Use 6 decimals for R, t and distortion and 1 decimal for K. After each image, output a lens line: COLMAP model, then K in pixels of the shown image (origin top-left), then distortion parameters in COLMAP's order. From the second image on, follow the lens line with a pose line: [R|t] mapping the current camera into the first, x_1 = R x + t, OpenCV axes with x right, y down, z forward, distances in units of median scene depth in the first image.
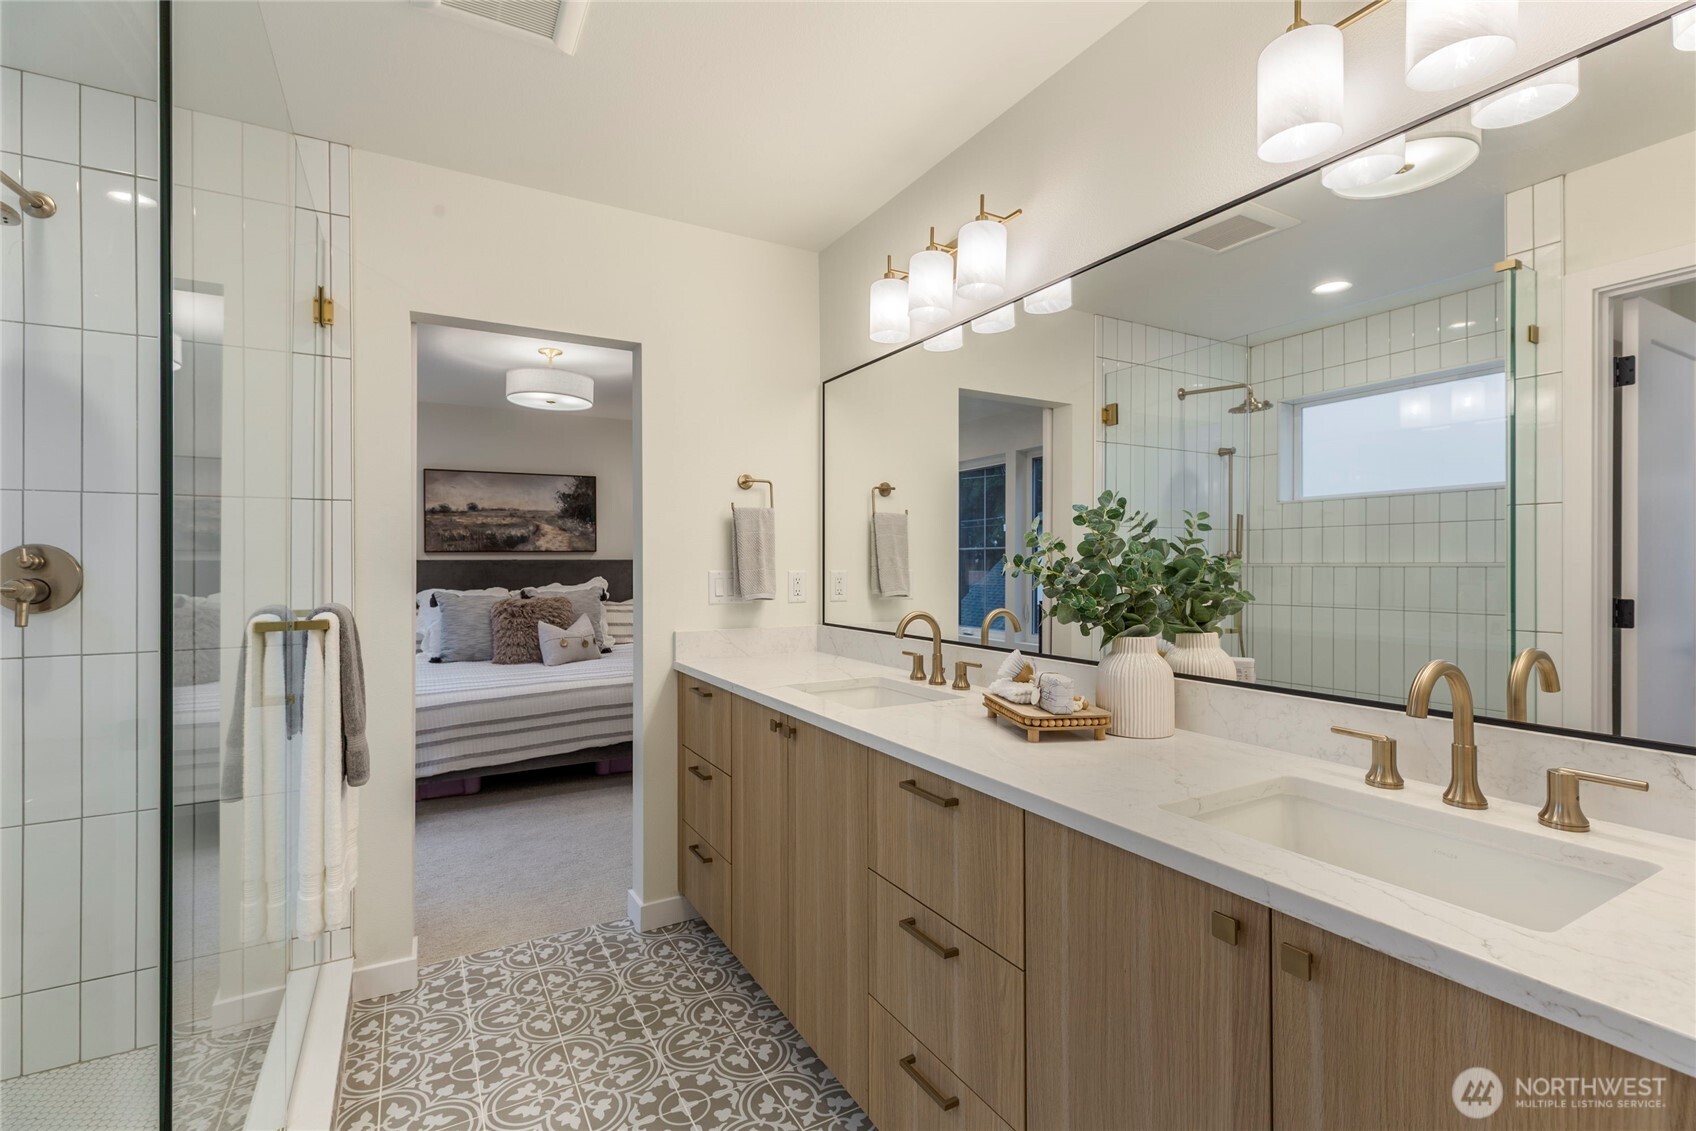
lens RADIAL K [[769.9, 0, 842.6], [0, 769.9, 567.0], [0, 0, 1]] dist [0.001246, 0.000421]
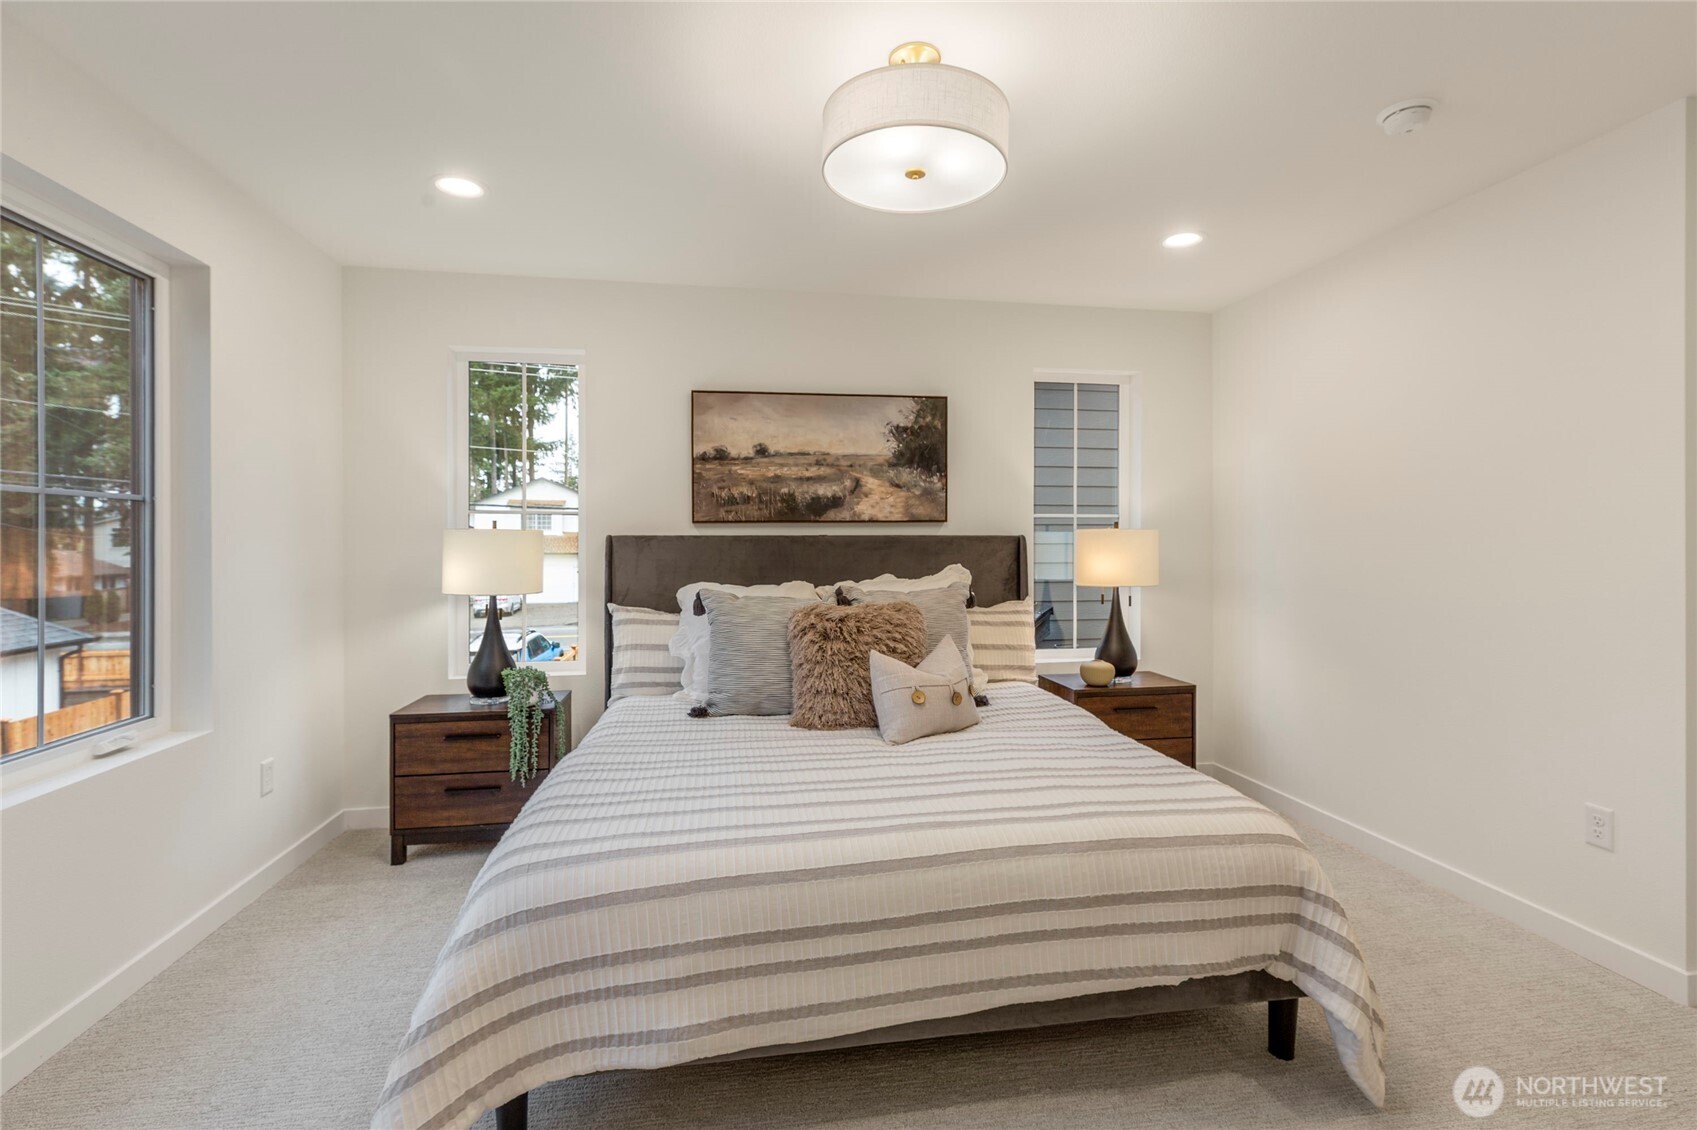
lens RADIAL K [[770.3, 0, 851.1], [0, 770.3, 552.1], [0, 0, 1]] dist [0.001246, 0.000421]
pose [[0.942303, 0.009118, -0.334636, -0.205088], [-0.005039, 0.999902, 0.013055, -0.003926], [0.334722, -0.010616, 0.942257, 0.441539]]
